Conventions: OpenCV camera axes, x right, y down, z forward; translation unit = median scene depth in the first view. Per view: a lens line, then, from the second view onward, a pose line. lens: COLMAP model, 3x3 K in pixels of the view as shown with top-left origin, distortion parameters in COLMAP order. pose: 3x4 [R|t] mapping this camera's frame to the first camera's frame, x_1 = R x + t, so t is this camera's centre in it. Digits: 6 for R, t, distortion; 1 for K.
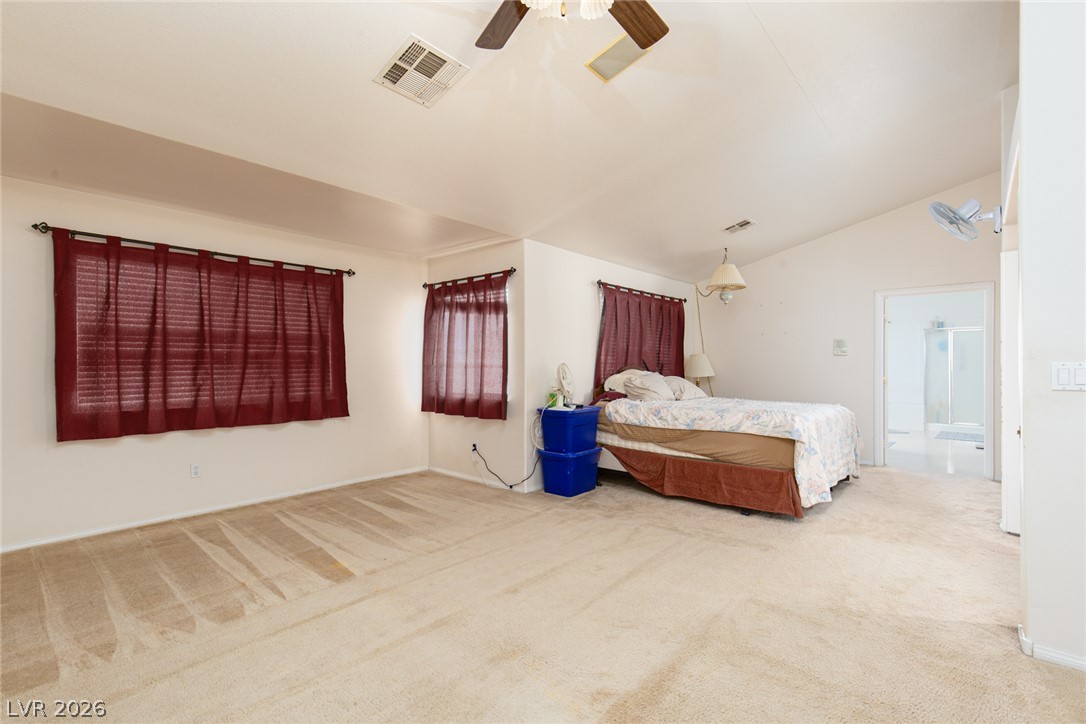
lens RADIAL K [[490.0, 0, 545.1], [0, 490.0, 364.0], [0, 0, 1]] dist [0.012023, -0.001872]
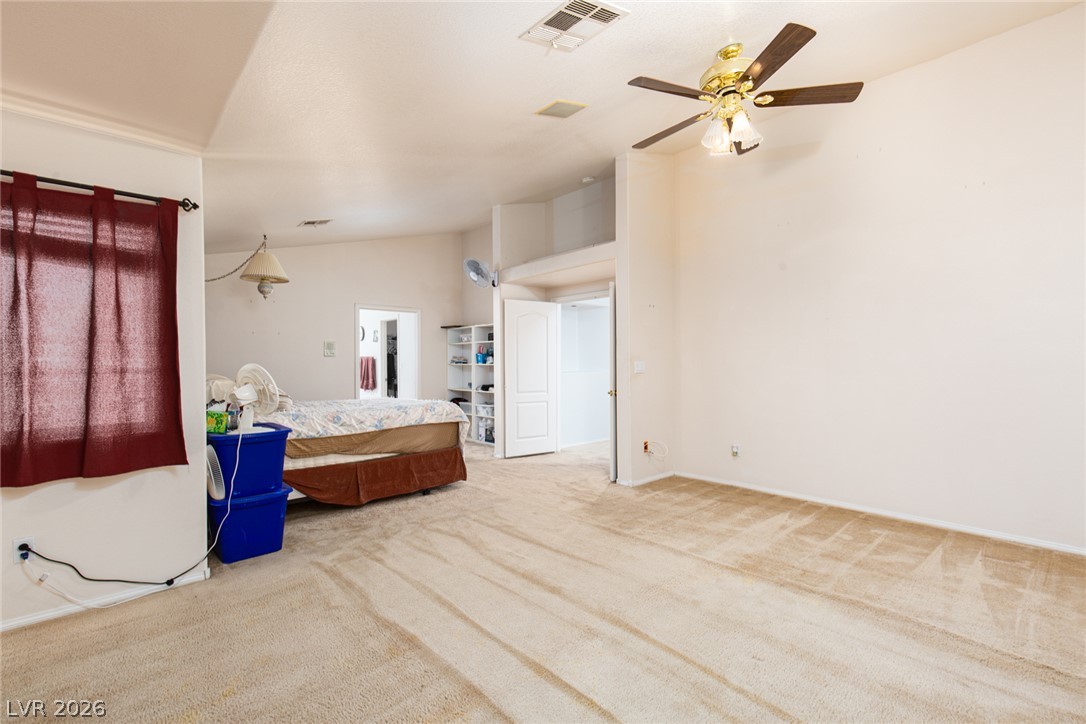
lens RADIAL K [[490.0, 0, 542.9], [0, 490.0, 366.0], [0, 0, 1]] dist [0.012023, -0.001872]
pose [[0.111641, -0.010455, 0.993694, -0.622790], [0.007383, 0.999926, 0.009691, -0.003420], [-0.993721, 0.006255, 0.111710, 0.532399]]
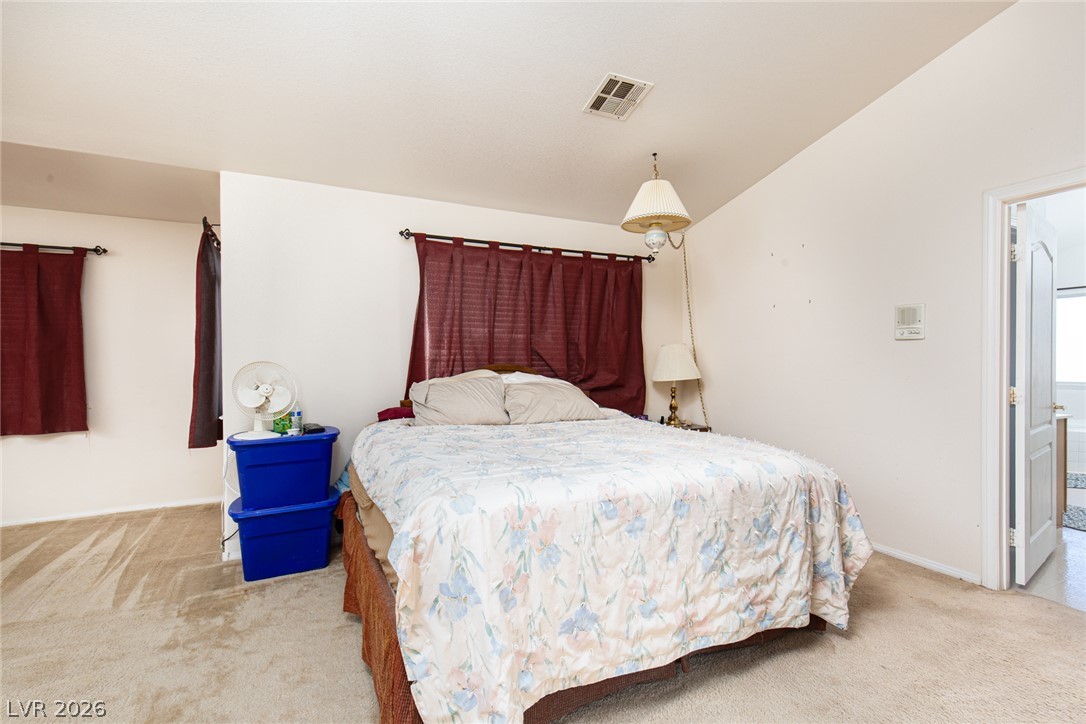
lens RADIAL K [[490.0, 0, 541.6], [0, 490.0, 366.5], [0, 0, 1]] dist [0.012023, -0.001872]
pose [[0.922092, -0.004978, -0.386939, 0.621304], [0.008531, 0.999936, 0.007464, 0.003038], [0.386877, -0.010183, 0.922075, 0.575892]]
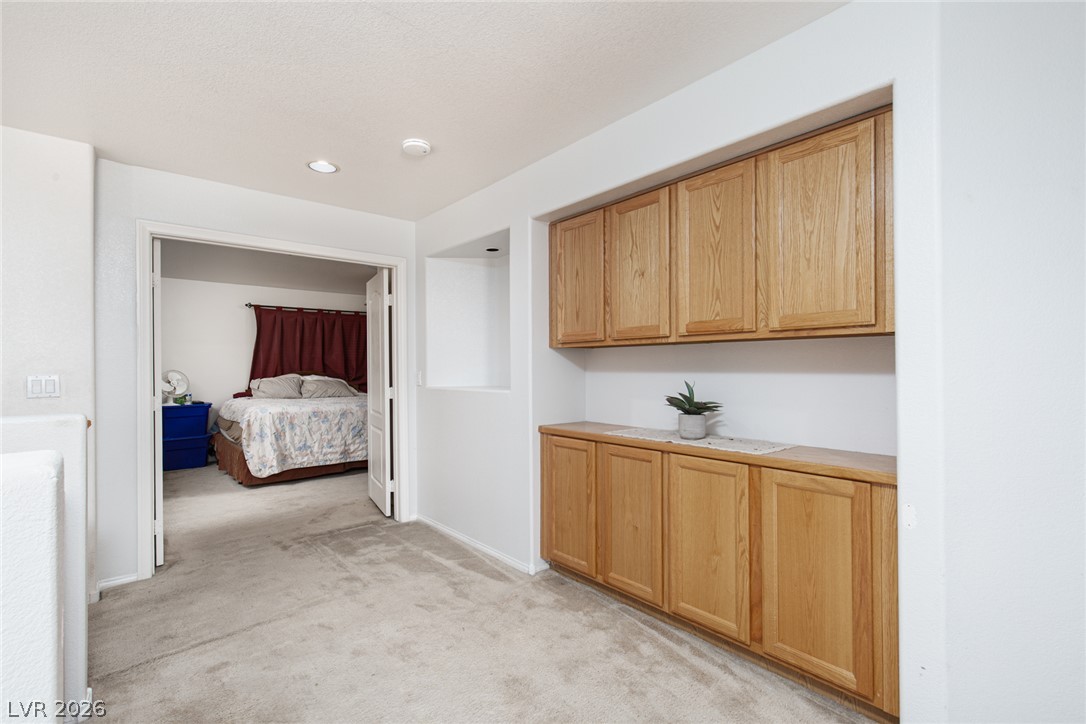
lens RADIAL K [[490.0, 0, 544.0], [0, 490.0, 364.0], [0, 0, 1]] dist [0.012023, -0.001872]
pose [[0.990005, -0.013361, -0.140398, 1.239320], [0.012381, 0.999893, -0.007852, 0.004720], [0.140488, 0.006035, 0.990064, -0.168526]]
